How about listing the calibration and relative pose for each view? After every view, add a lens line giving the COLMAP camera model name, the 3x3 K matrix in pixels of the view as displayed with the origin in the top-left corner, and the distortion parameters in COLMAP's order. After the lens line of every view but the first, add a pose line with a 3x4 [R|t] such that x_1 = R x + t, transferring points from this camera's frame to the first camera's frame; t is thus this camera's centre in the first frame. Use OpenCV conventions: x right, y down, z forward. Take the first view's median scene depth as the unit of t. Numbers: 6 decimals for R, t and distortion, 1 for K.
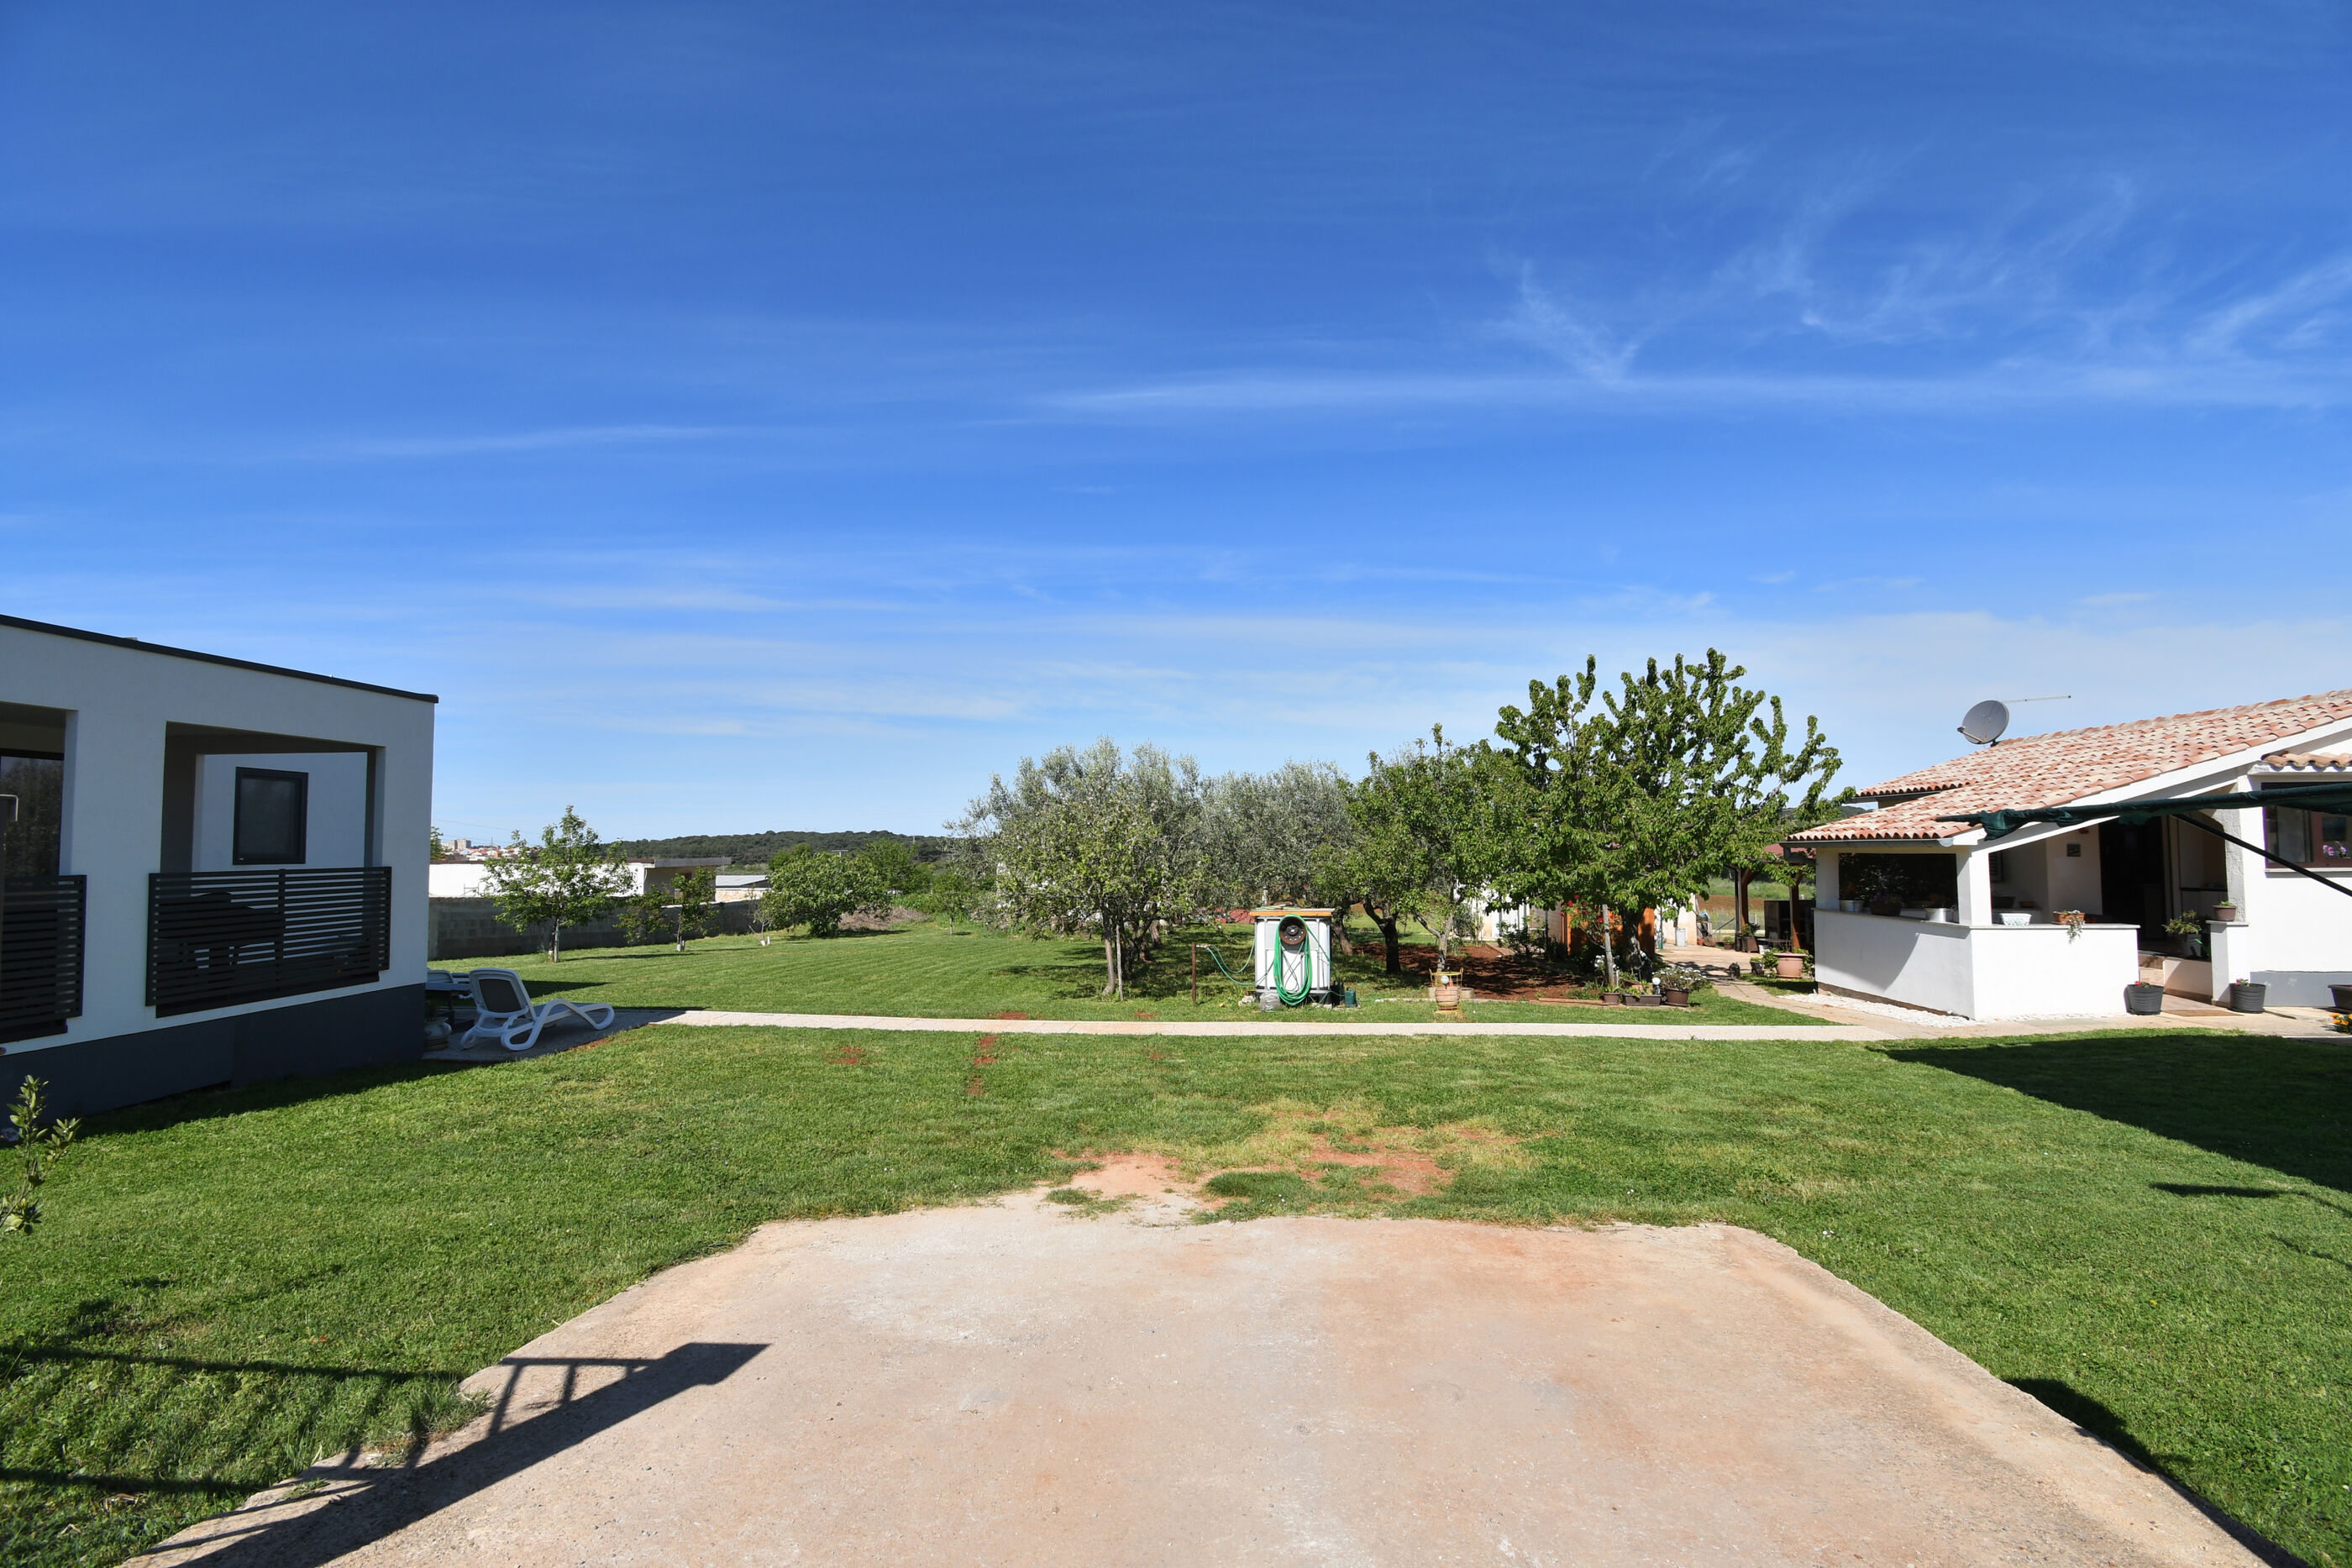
lens RADIAL K [[1039.3, 0, 1183.1], [0, 1039.3, 785.8], [0, 0, 1]] dist [0.002100, -0.013354]
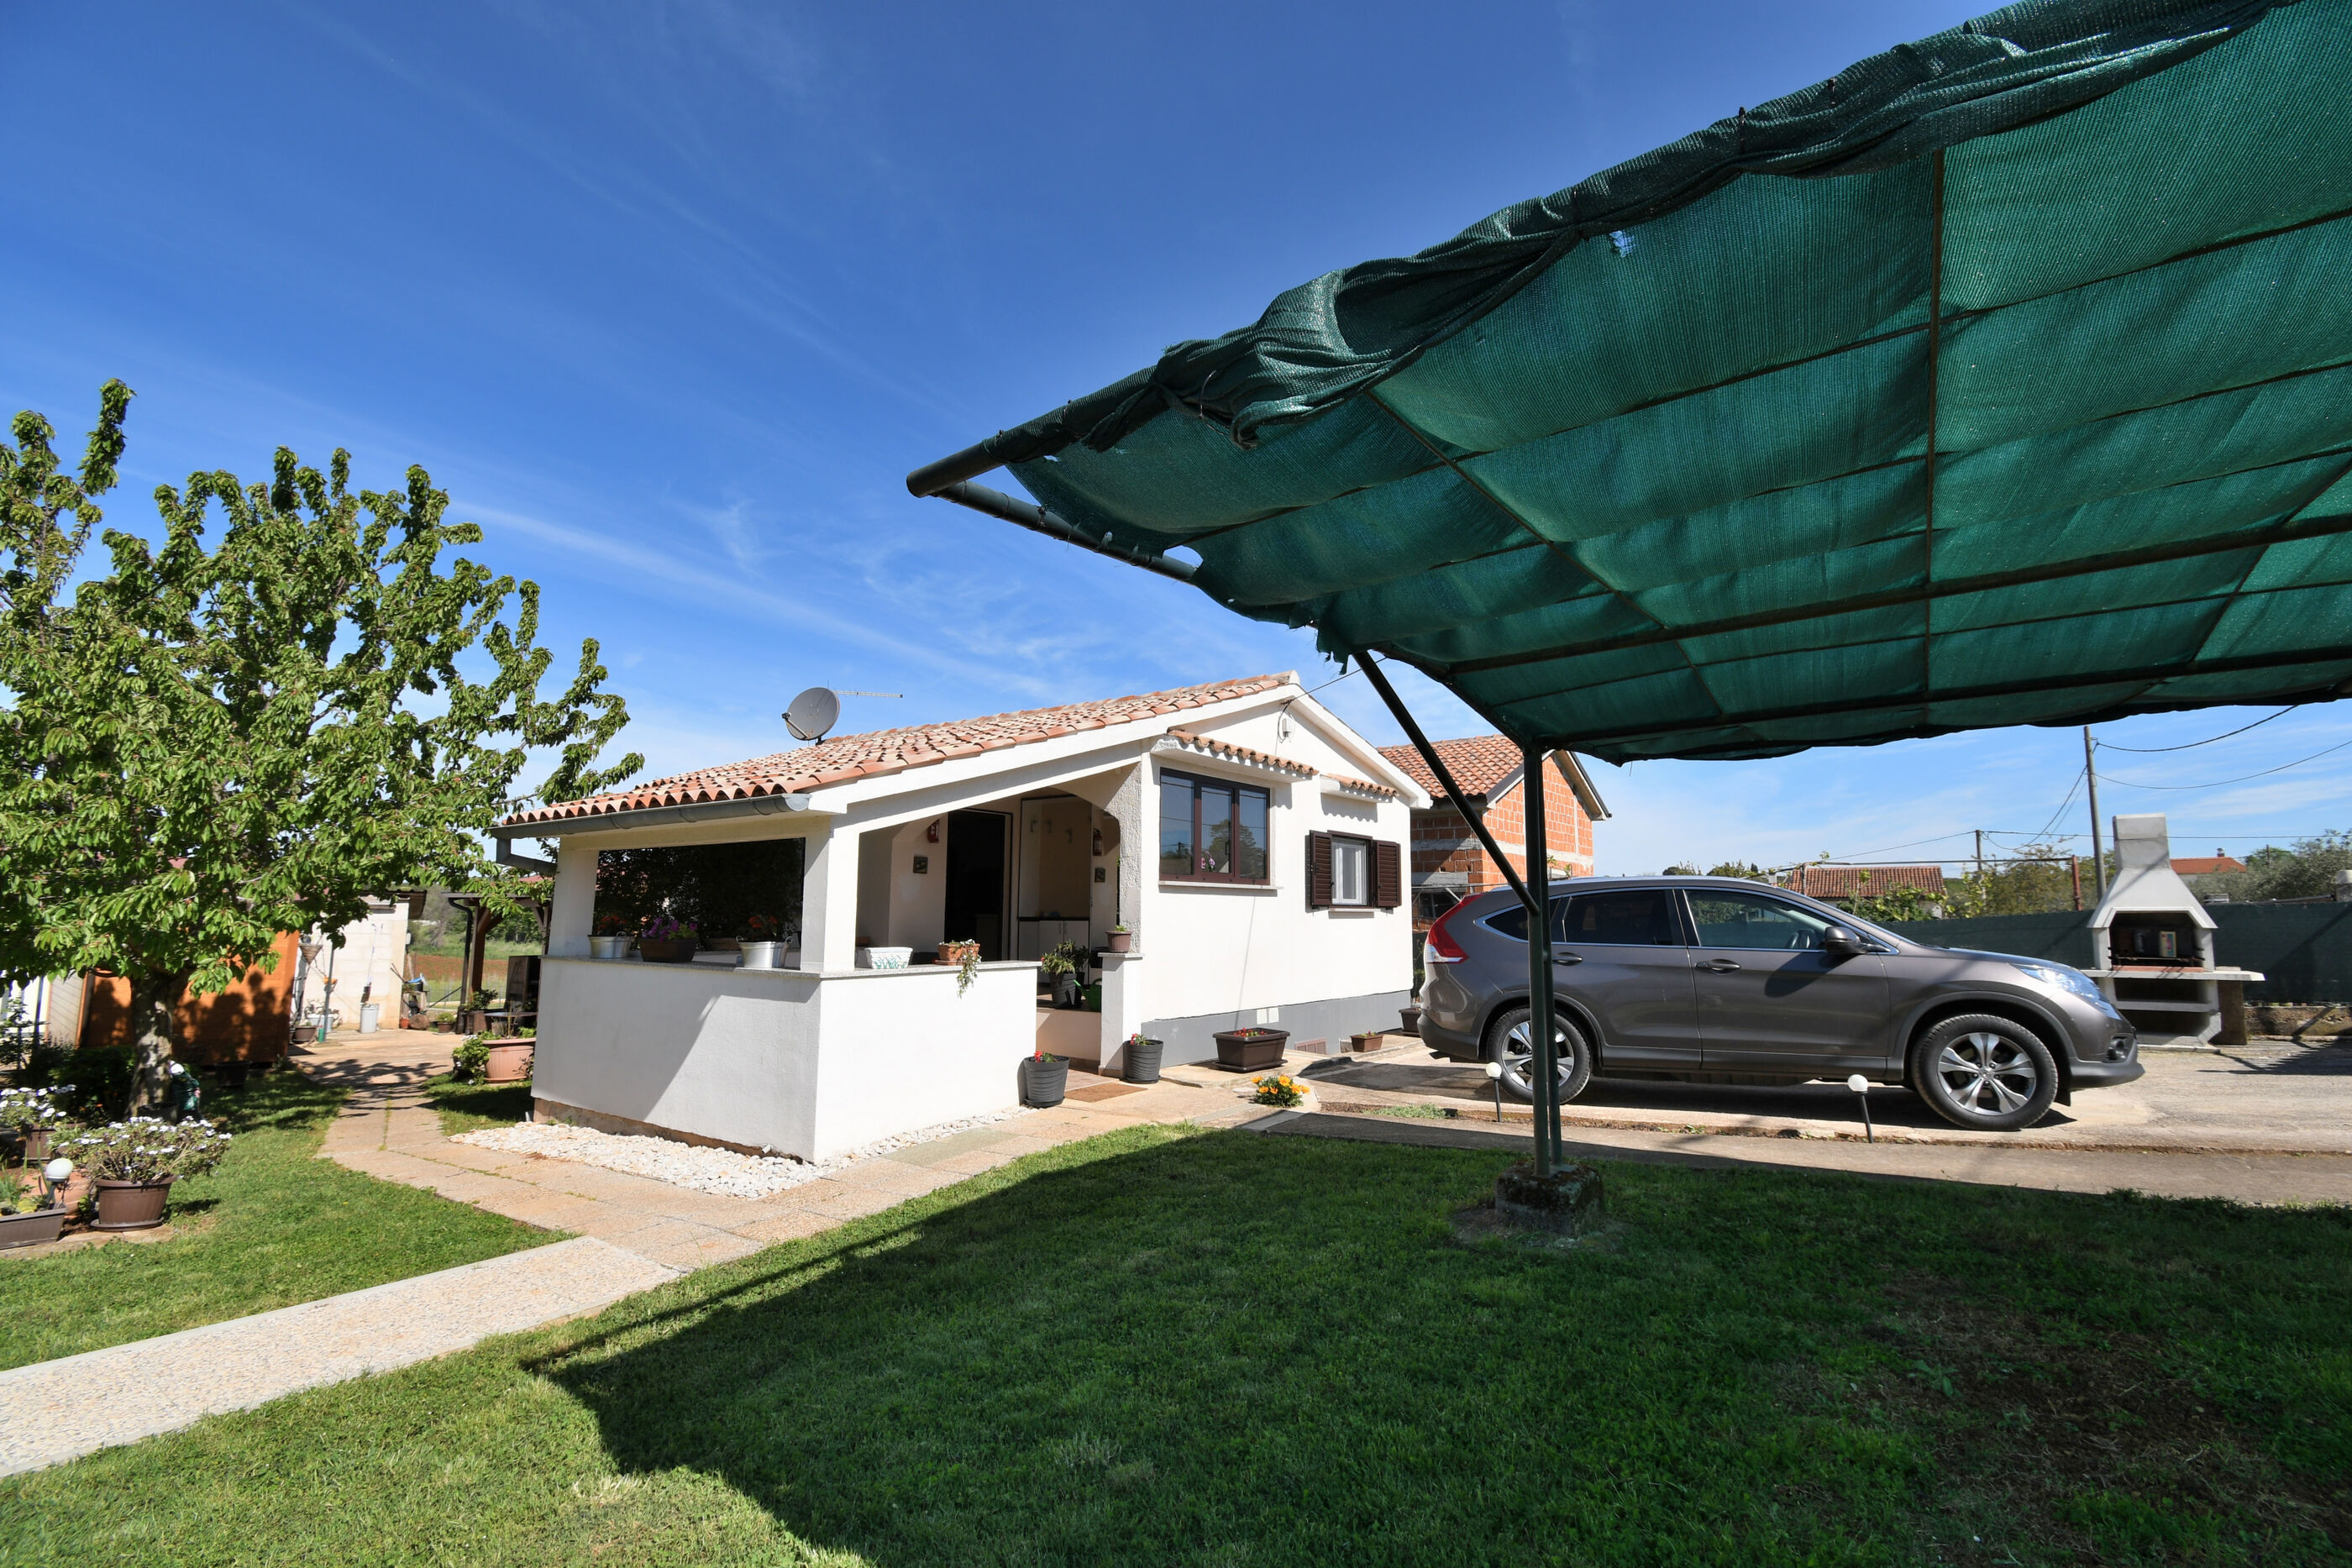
lens RADIAL K [[1039.3, 0, 1181.6], [0, 1039.3, 785.8], [0, 0, 1]] dist [0.002100, -0.013354]
pose [[0.501154, 0.114231, 0.857785, 0.393881], [-0.061520, 0.993444, -0.096354, 0.080909], [-0.863168, -0.004483, 0.504896, 0.580230]]
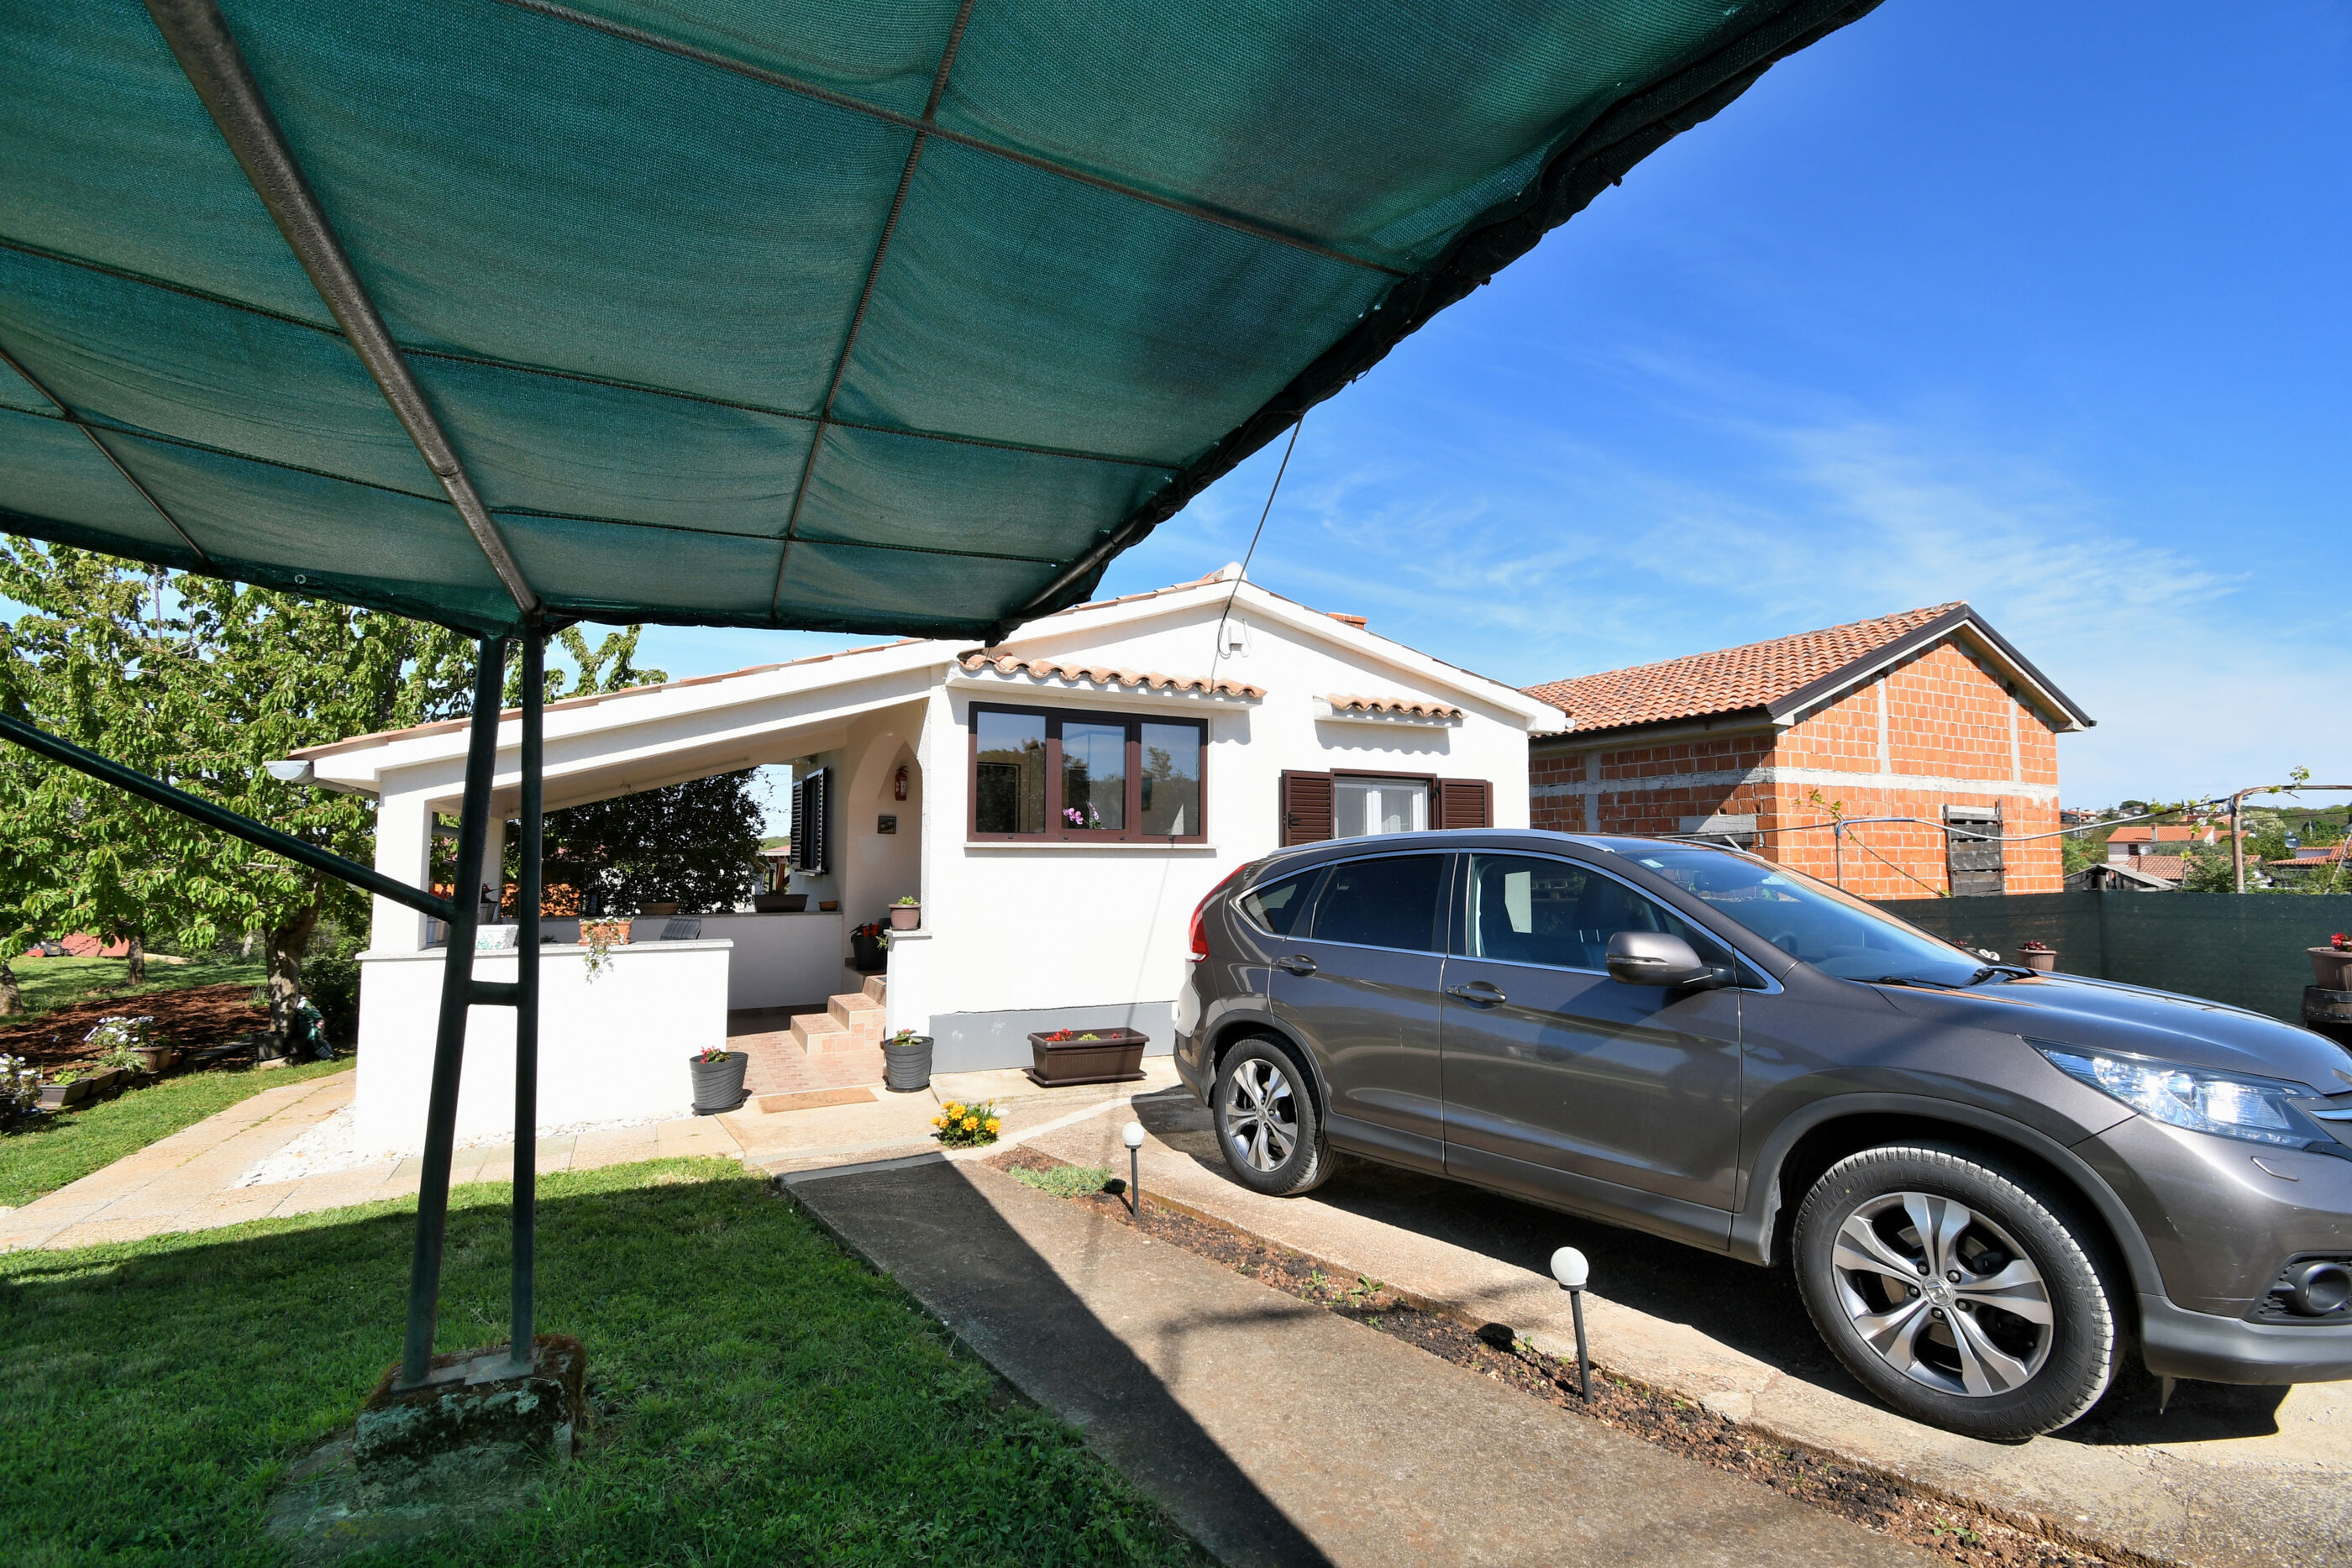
lens RADIAL K [[1039.3, 0, 1189.9], [0, 1039.3, 773.4], [0, 0, 1]] dist [0.002100, -0.013354]
pose [[0.835919, 0.052198, 0.546365, 0.798859], [-0.040368, 0.998618, -0.033645, 0.053642], [-0.547366, 0.006069, 0.836871, 0.396939]]
